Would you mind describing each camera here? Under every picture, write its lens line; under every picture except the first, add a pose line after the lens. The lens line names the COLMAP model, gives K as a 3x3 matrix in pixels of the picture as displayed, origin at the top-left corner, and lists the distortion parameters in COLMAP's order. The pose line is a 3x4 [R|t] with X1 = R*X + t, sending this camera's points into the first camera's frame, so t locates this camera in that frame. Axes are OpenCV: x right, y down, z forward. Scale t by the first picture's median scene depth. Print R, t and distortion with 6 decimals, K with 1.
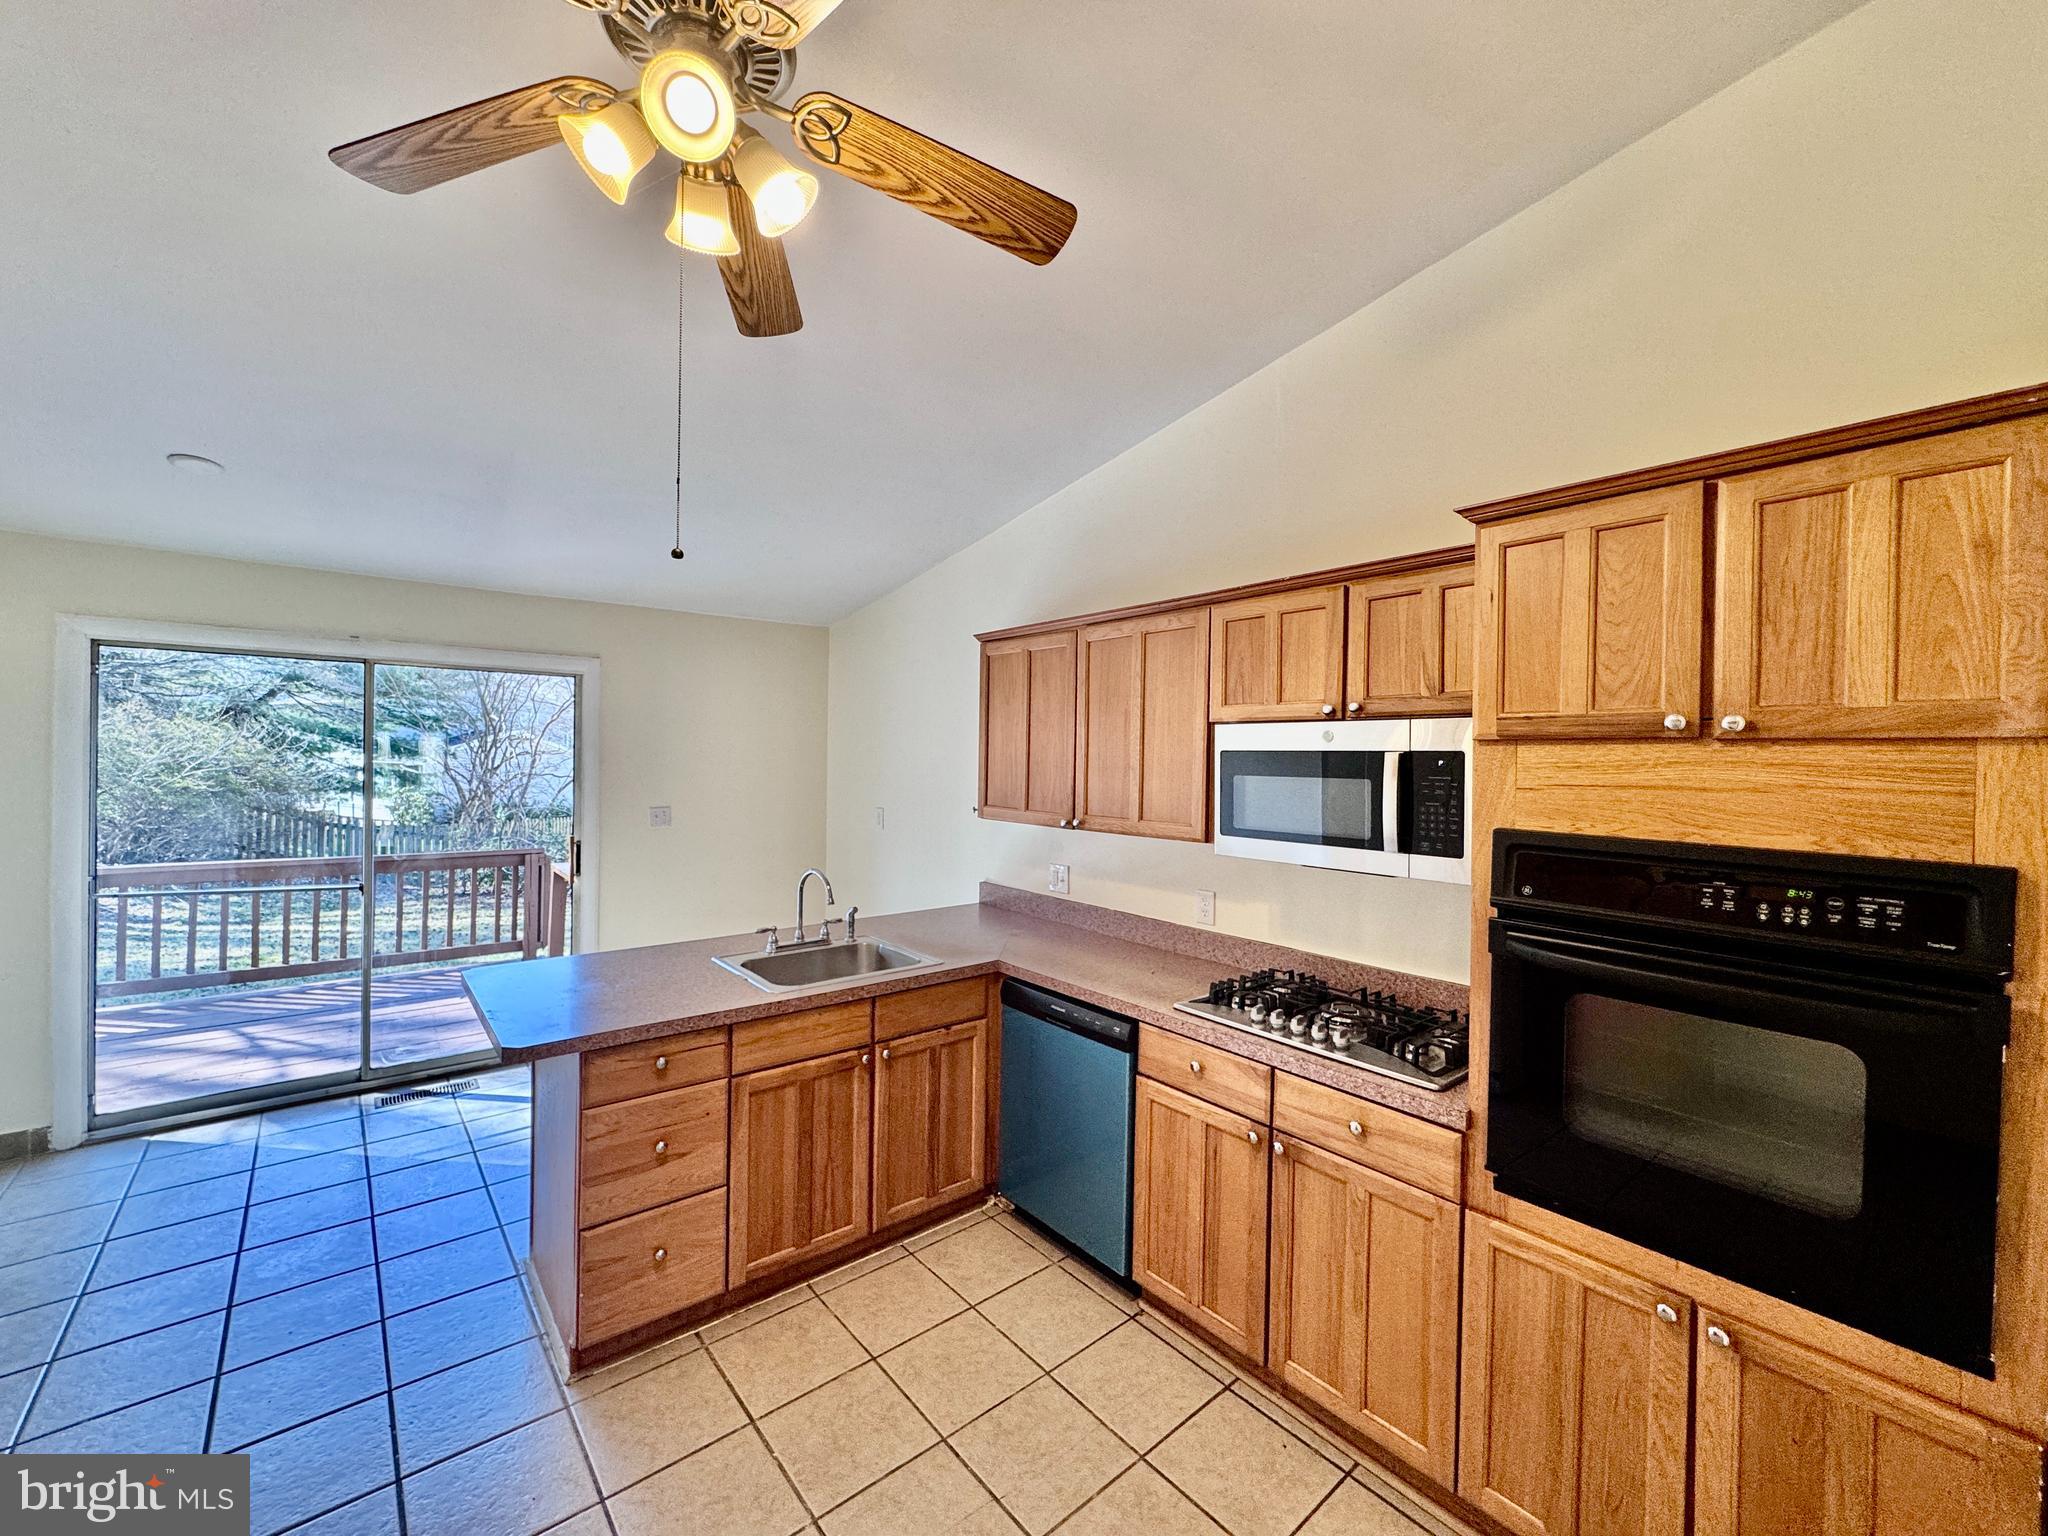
lens RADIAL K [[817.4, 0, 1023.3], [0, 817.4, 763.3], [0, 0, 1]] dist [0.000277, -0.000115]
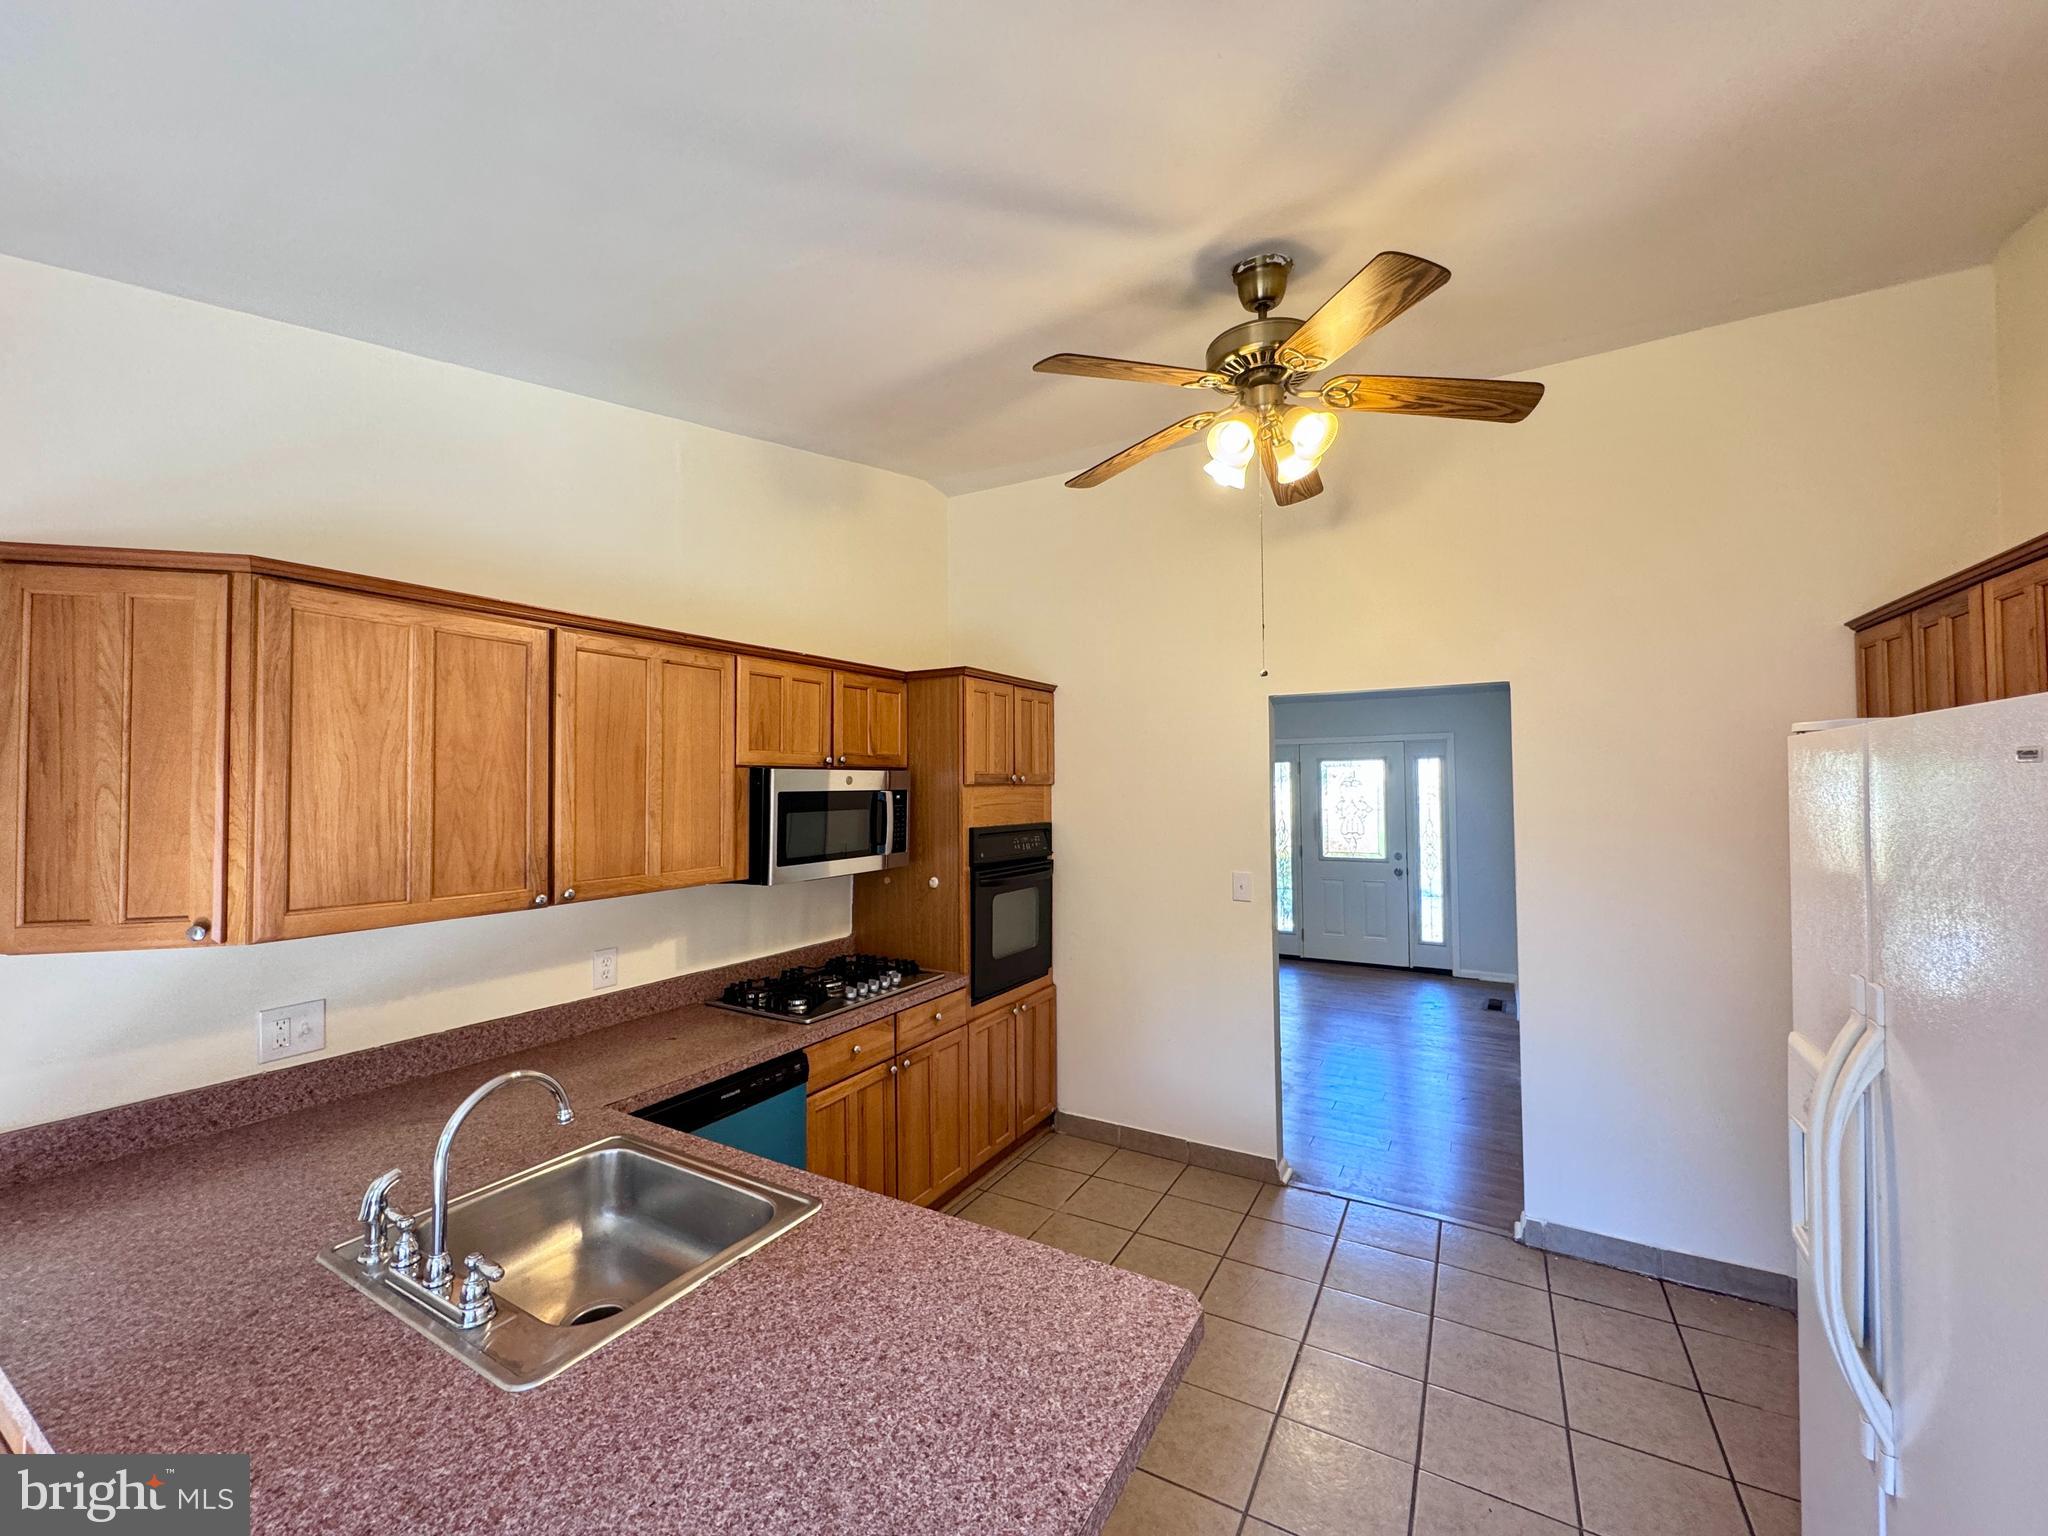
lens RADIAL K [[801.1, 0, 1024.0], [0, 801.1, 768.0], [0, 0, 1]] dist [-0.000080, -0.000020]
pose [[-0.338290, 0.007446, 0.941013, -0.933143], [0.008902, 0.999949, -0.004712, -0.040929], [-0.941000, 0.006782, -0.338339, 1.080128]]
